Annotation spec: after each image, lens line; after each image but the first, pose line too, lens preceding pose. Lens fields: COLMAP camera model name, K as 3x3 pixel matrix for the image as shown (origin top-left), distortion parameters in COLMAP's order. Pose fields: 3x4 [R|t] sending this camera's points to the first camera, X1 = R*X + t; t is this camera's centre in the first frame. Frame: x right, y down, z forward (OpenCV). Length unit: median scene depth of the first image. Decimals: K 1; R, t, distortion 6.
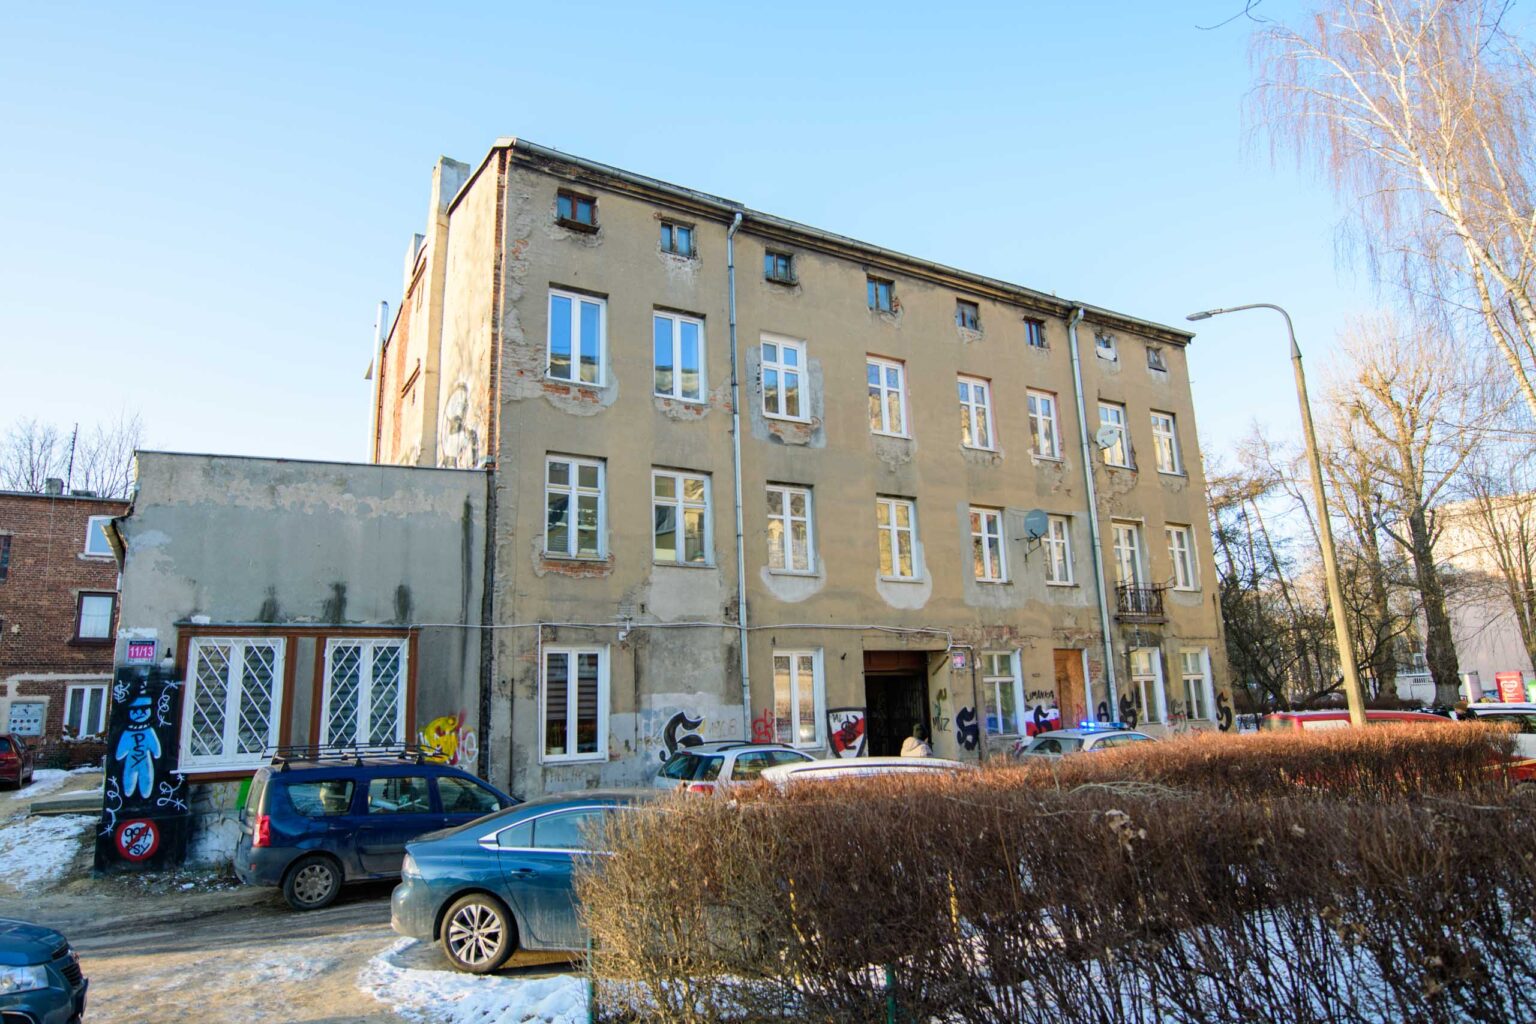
lens RADIAL K [[930.9, 0, 768.0], [0, 930.9, 512.0], [0, 0, 1]] dist [-0.019808, -0.001214]
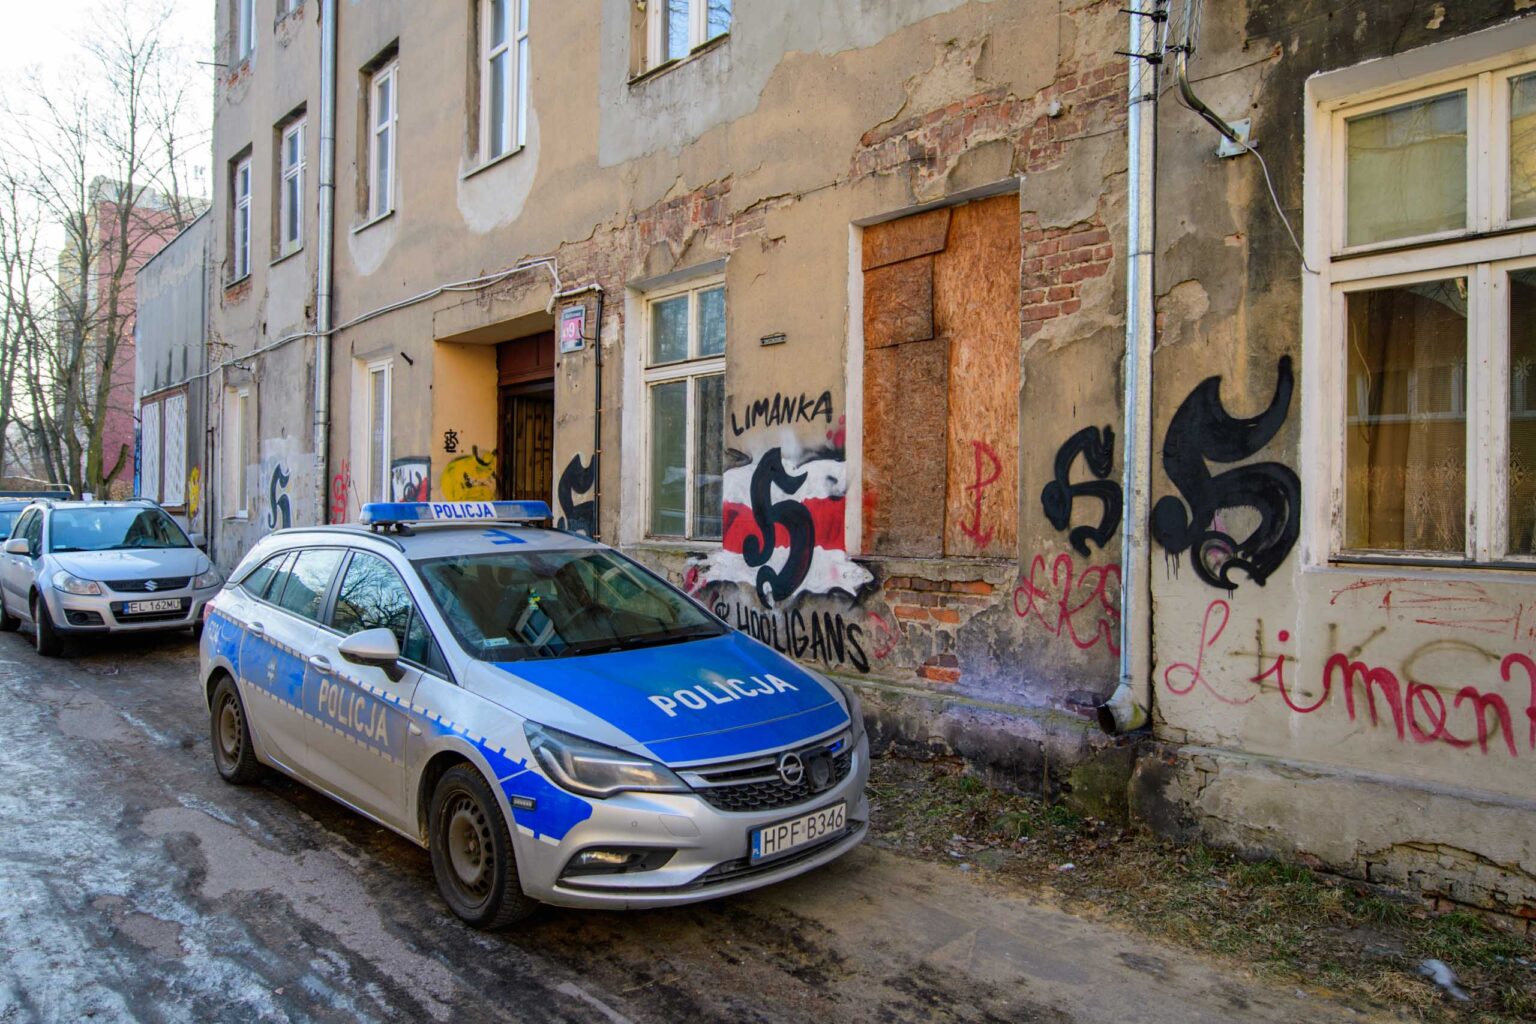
lens RADIAL K [[1052.9, 0, 768.4], [0, 1052.9, 486.6], [0, 0, 1]] dist [-0.004777, -0.000894]
pose [[0.171274, 0.026183, -0.984875, 0.664646], [0.203721, 0.977101, 0.061405, 0.221366], [0.963931, -0.211157, 0.162018, 1.046775]]
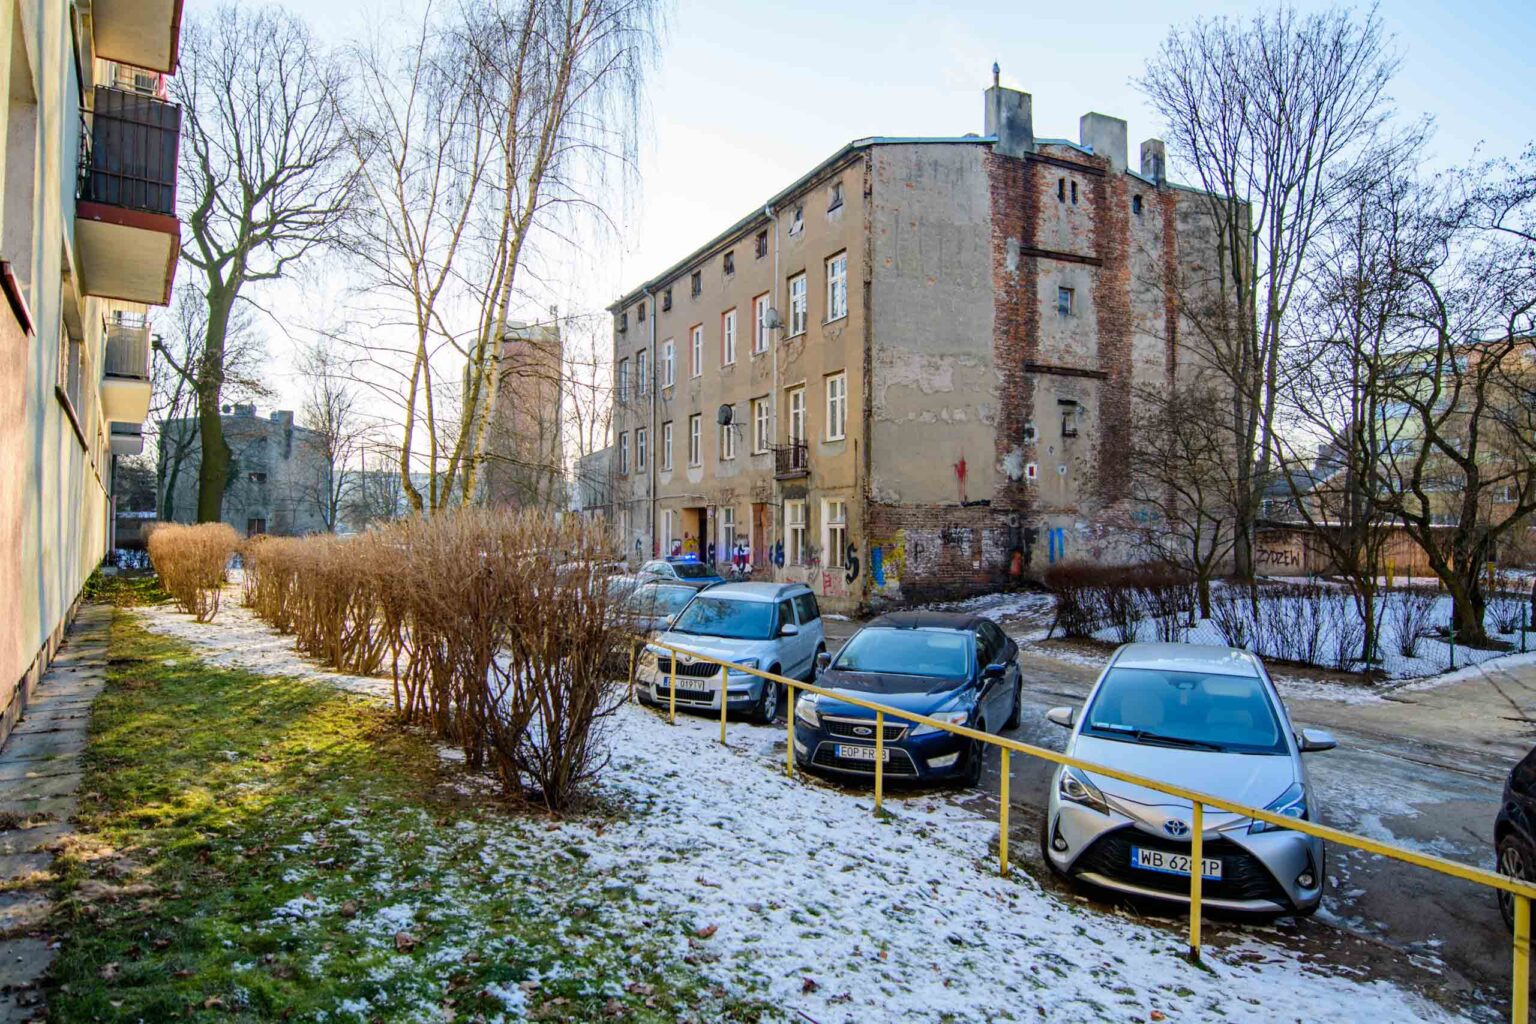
lens RADIAL K [[930.9, 0, 768.0], [0, 930.9, 512.0], [0, 0, 1]] dist [-0.019808, -0.001214]
pose [[-0.078298, 0.023139, -0.996661, 1.872506], [0.224668, 0.974423, 0.004973, 0.180767], [0.971285, -0.223528, -0.081494, 1.290692]]
